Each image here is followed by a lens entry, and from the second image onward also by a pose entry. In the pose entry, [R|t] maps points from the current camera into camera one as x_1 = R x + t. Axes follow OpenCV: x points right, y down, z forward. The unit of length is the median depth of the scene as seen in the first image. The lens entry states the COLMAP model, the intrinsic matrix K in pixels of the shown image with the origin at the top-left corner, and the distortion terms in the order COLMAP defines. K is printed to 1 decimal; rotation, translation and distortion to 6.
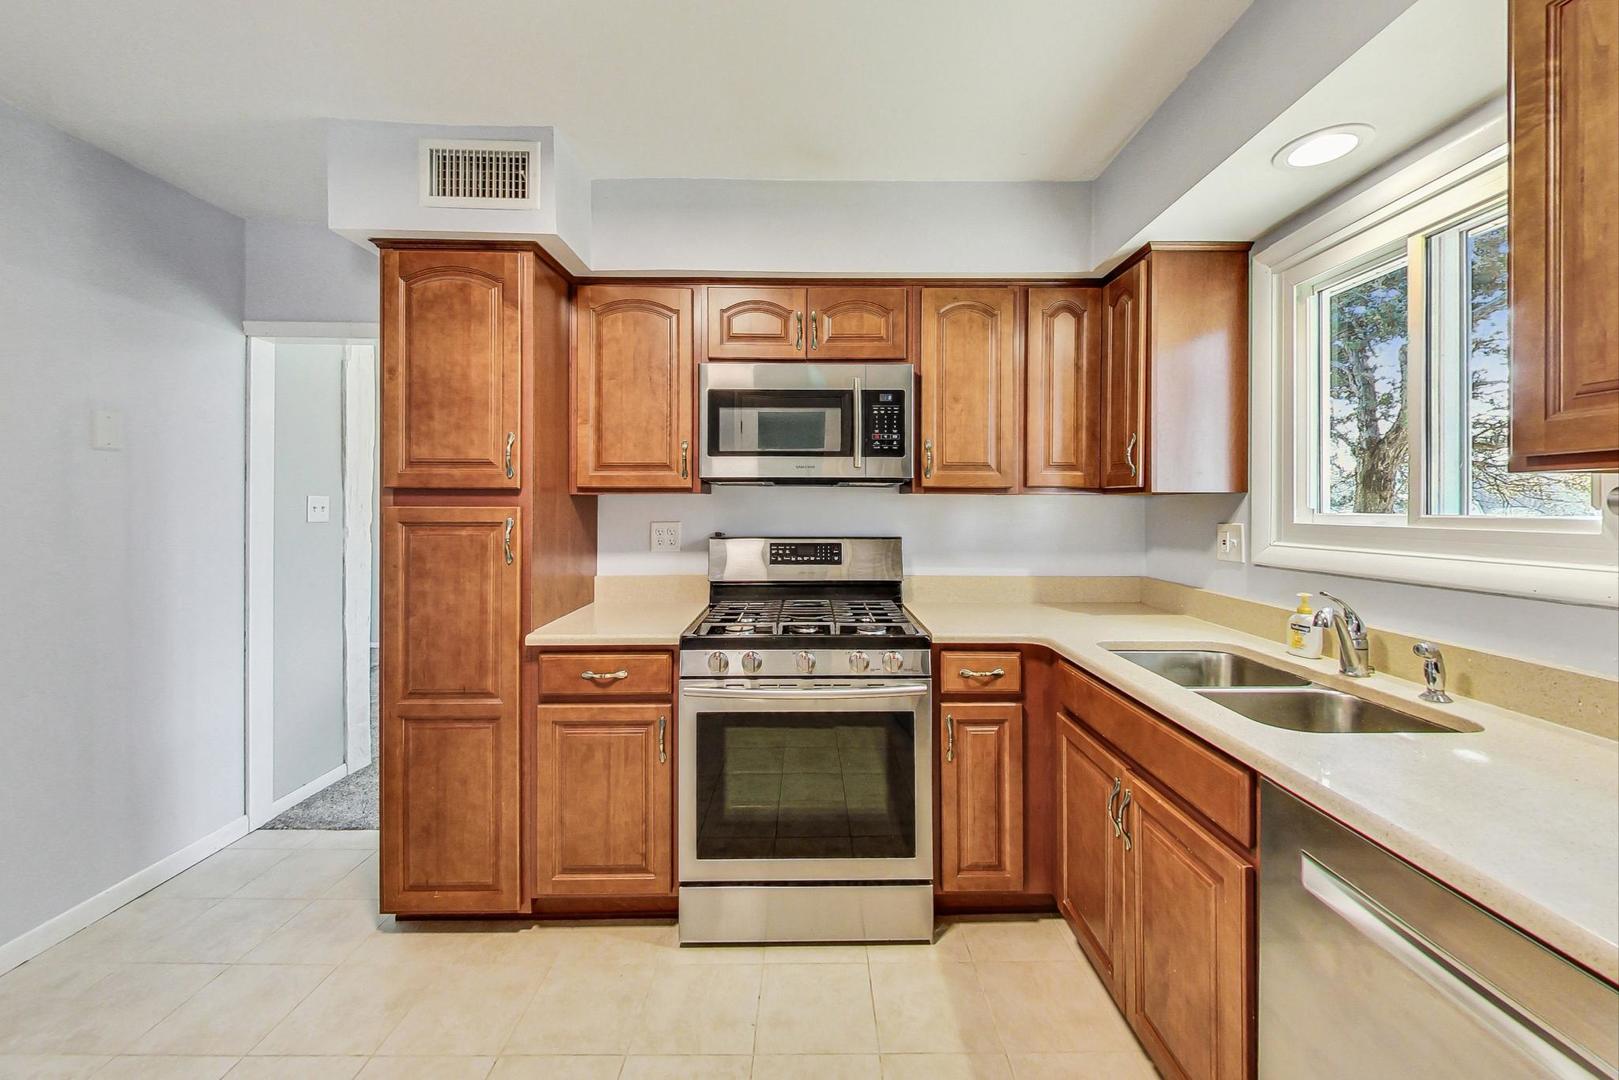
lens RADIAL K [[629.7, 0, 811.9], [0, 629.7, 500.8], [0, 0, 1]] dist [0.011030, -0.000716]
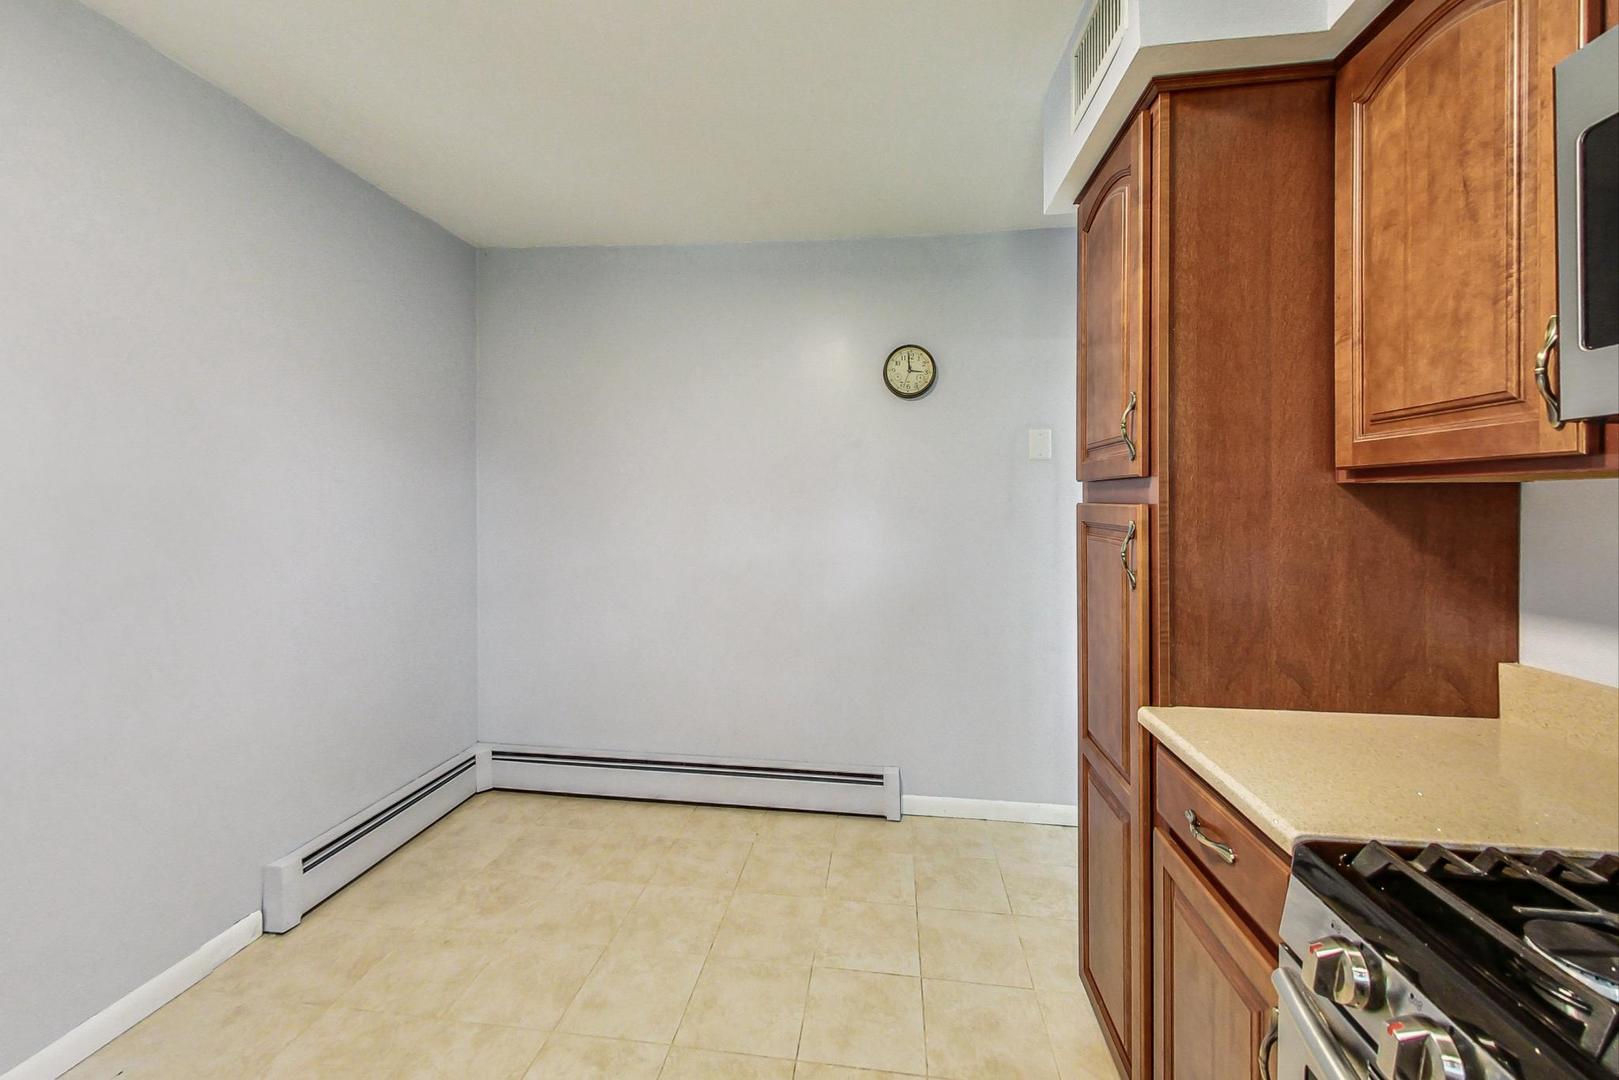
lens RADIAL K [[629.7, 0, 801.8], [0, 629.7, 493.2], [0, 0, 1]] dist [0.011030, -0.000716]
pose [[-0.139527, -0.011774, -0.990148, 0.225547], [0.001361, 0.999926, -0.012082, 0.004080], [0.990217, -0.003033, -0.139501, 0.747961]]
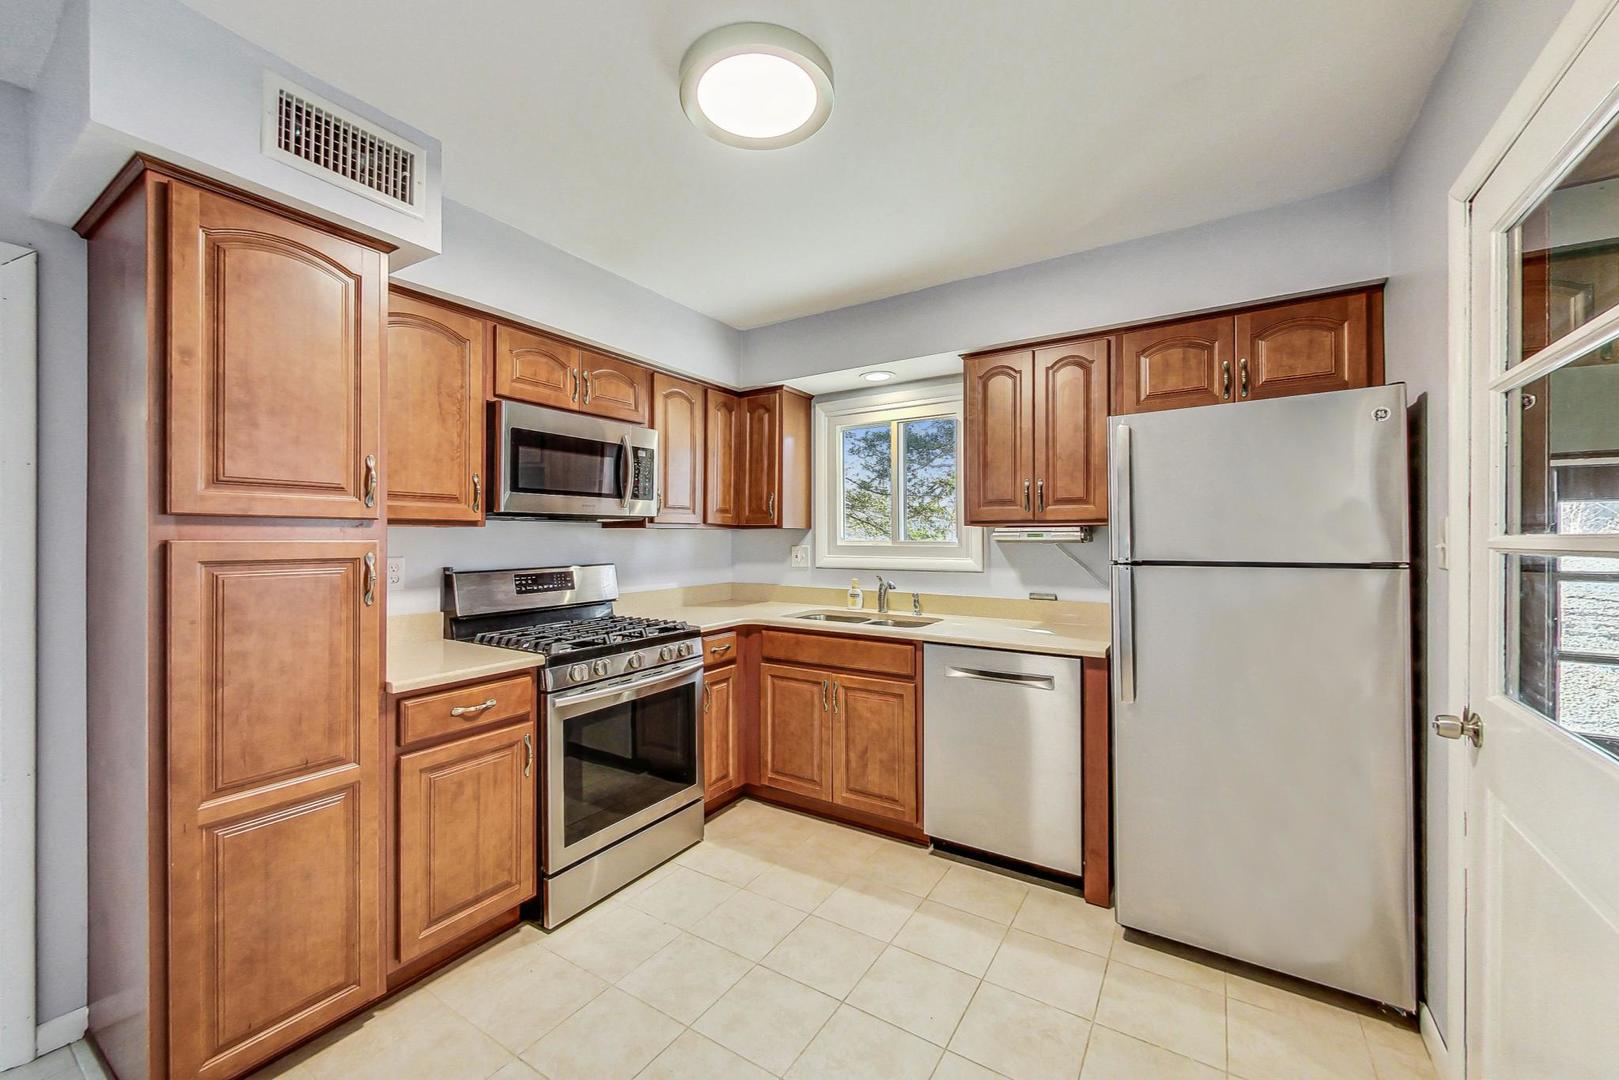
lens RADIAL K [[629.7, 0, 817.2], [0, 629.7, 538.5], [0, 0, 1]] dist [0.011030, -0.000716]
pose [[0.537630, -0.004238, 0.843170, -0.878840], [-0.000468, 0.999986, 0.005325, 0.002577], [-0.843181, -0.003258, 0.537620, 0.002968]]
